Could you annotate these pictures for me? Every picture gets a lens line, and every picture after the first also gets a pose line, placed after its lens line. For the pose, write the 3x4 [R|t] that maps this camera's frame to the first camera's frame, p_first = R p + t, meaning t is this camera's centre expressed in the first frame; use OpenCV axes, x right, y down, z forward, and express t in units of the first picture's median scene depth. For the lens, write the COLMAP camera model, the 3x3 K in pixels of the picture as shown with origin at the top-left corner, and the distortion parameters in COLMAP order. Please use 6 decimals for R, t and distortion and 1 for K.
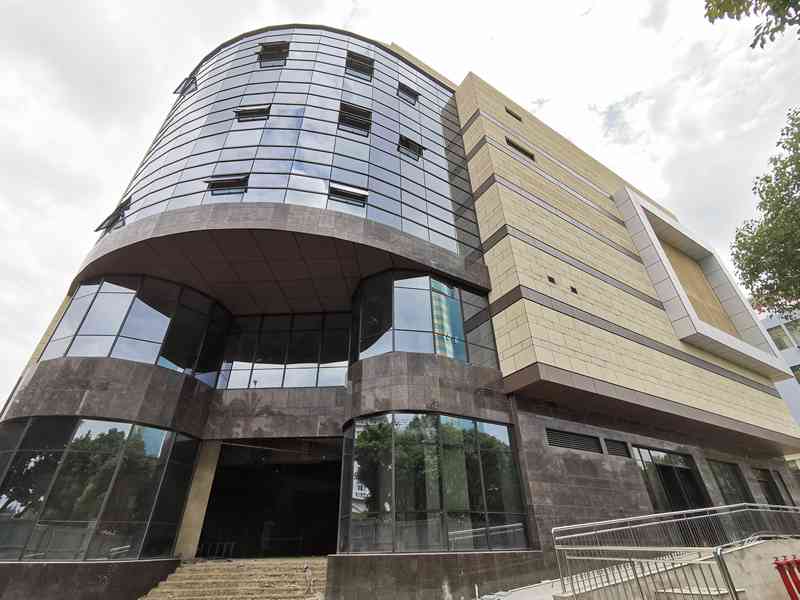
lens RADIAL K [[382.0, 0, 398.4], [0, 382.0, 299.0], [0, 0, 1]] dist [-0.013675, 0.003802]
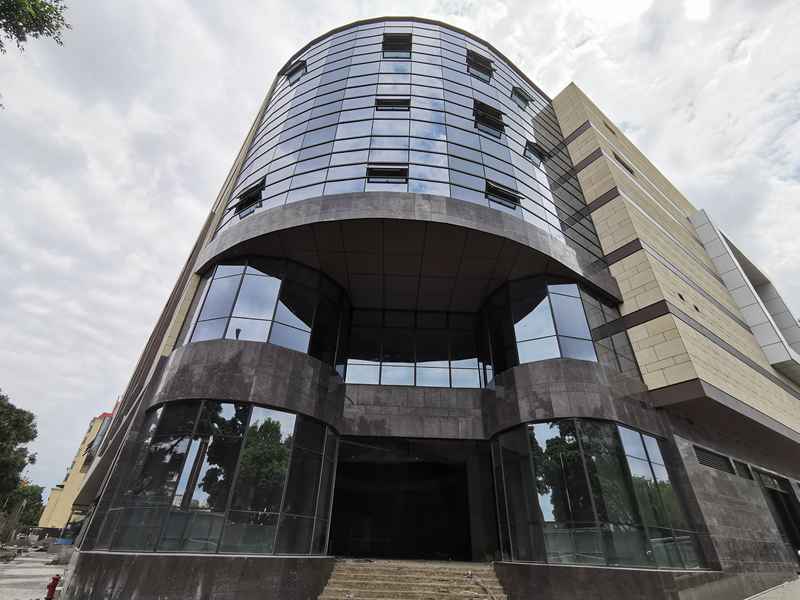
lens RADIAL K [[382.0, 0, 399.7], [0, 382.0, 300.8], [0, 0, 1]] dist [-0.013675, 0.003802]
pose [[0.996554, 0.076610, 0.031807, -0.380087], [-0.076488, 0.997058, -0.005023, 0.022953], [-0.032098, 0.002573, 0.999481, 0.025029]]
